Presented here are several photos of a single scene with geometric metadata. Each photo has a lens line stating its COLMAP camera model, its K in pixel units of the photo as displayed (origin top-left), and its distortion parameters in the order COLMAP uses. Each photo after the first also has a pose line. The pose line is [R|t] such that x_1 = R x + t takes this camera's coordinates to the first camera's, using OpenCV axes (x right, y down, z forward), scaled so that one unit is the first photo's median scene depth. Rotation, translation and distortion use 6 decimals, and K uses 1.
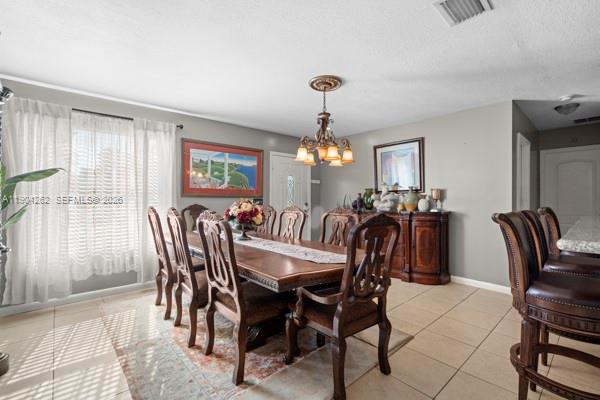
lens RADIAL K [[269.6, 0, 300.0], [0, 269.6, 200.0], [0, 0, 1]] dist [-0.001174, 0.000001]
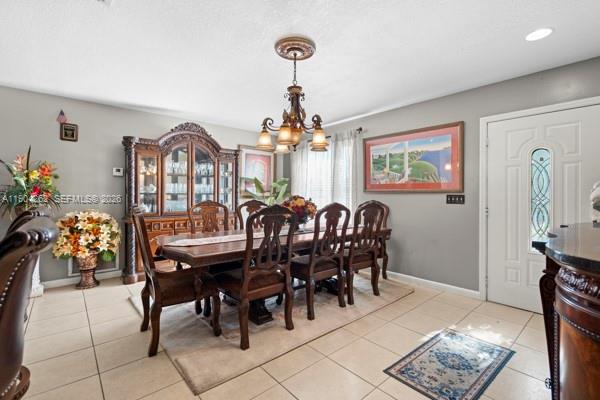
lens RADIAL K [[269.6, 0, 300.0], [0, 269.6, 200.0], [0, 0, 1]] dist [-0.001174, 0.000001]
pose [[0.000033, 0.020591, -0.999788, 0.603413], [-0.005666, 0.999772, 0.020590, -0.003949], [0.999984, 0.005664, 0.000149, 0.689441]]
